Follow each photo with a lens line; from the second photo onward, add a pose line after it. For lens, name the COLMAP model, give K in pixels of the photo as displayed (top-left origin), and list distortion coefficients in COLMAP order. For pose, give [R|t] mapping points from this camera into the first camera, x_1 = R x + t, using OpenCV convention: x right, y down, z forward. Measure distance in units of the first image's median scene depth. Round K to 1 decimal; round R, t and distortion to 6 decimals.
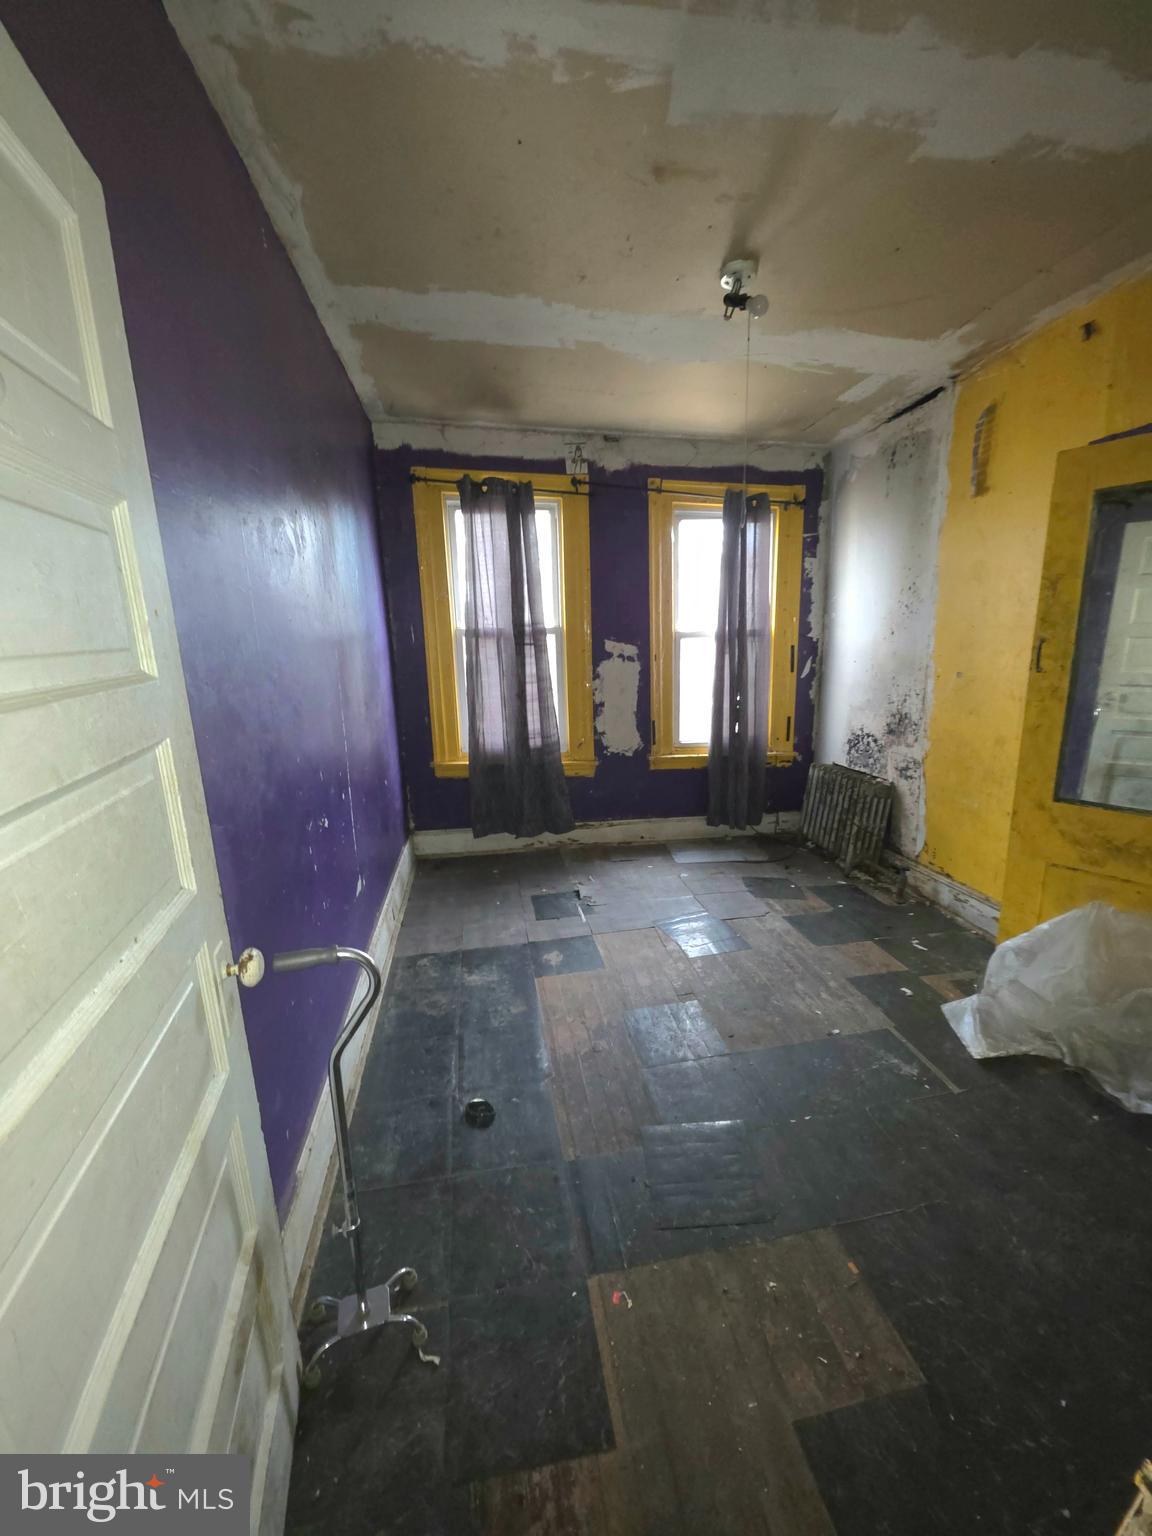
lens RADIAL K [[603.7, 0, 578.7], [0, 603.7, 764.8], [0, 0, 1]] dist [0.007220, -0.006008]
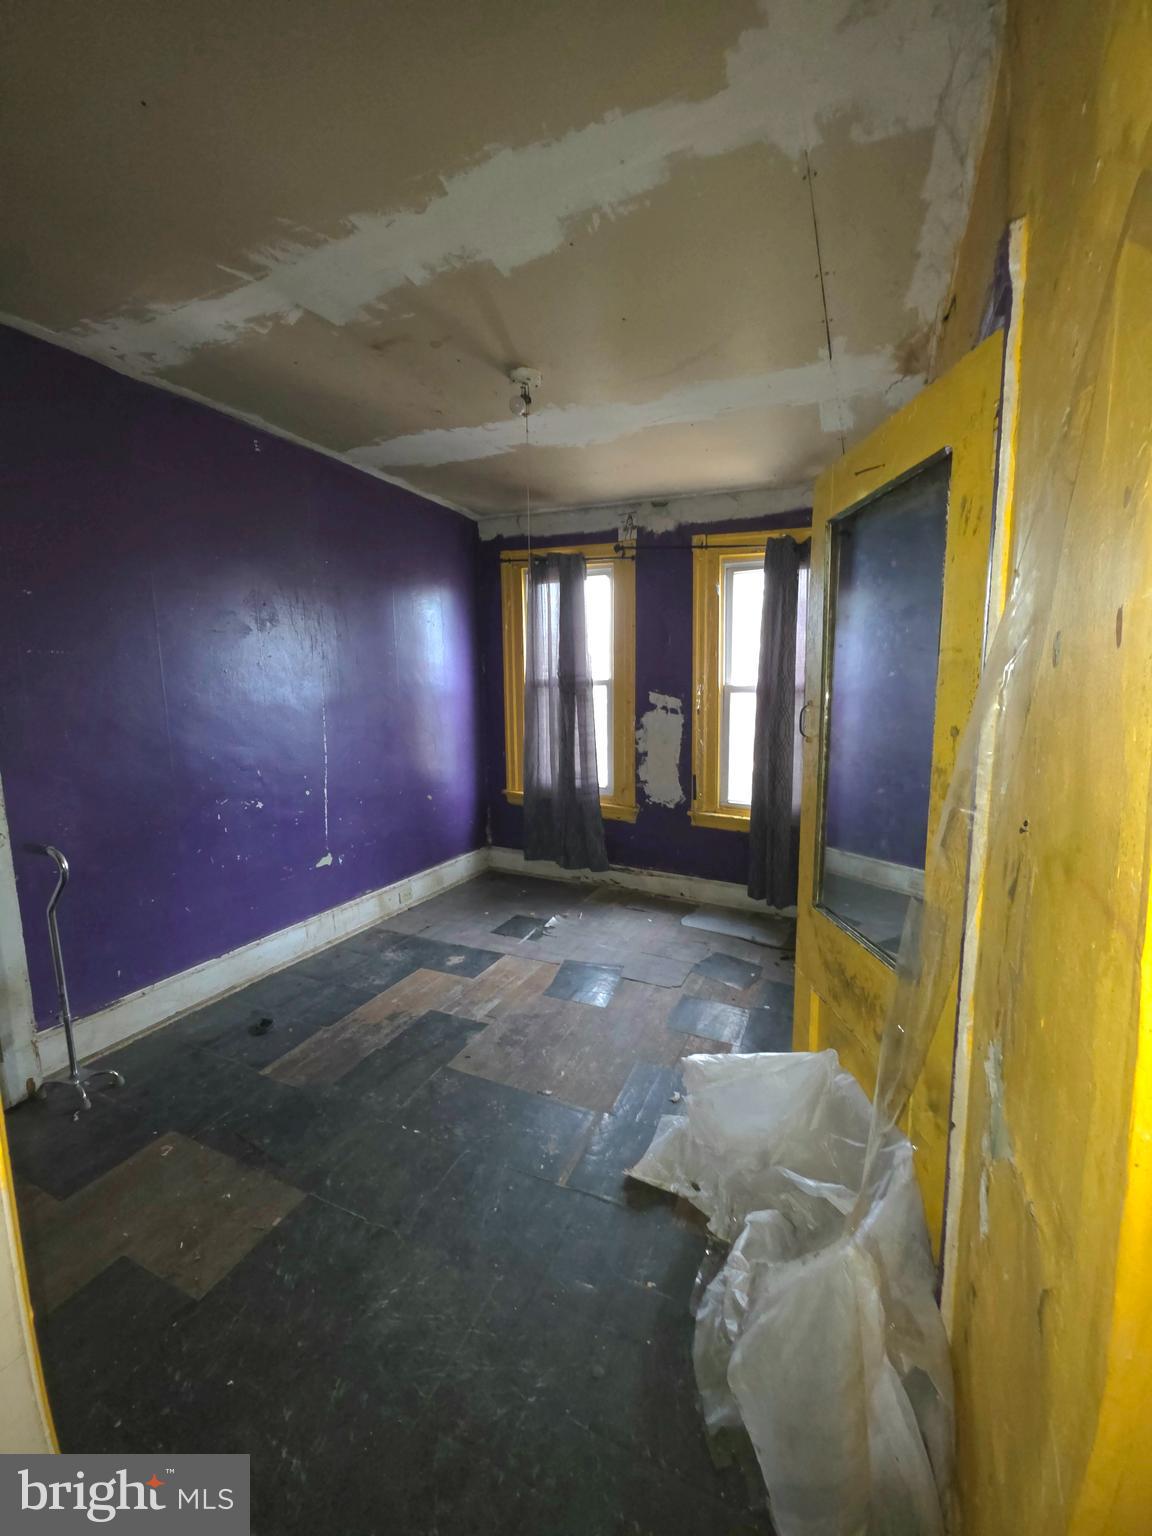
lens RADIAL K [[603.7, 0, 578.7], [0, 603.7, 764.8], [0, 0, 1]] dist [0.007220, -0.006008]
pose [[0.821798, 0.093480, -0.562058, 0.550321], [-0.138492, 0.989638, -0.037898, -0.028404], [0.552691, 0.108986, 0.826229, 0.095734]]
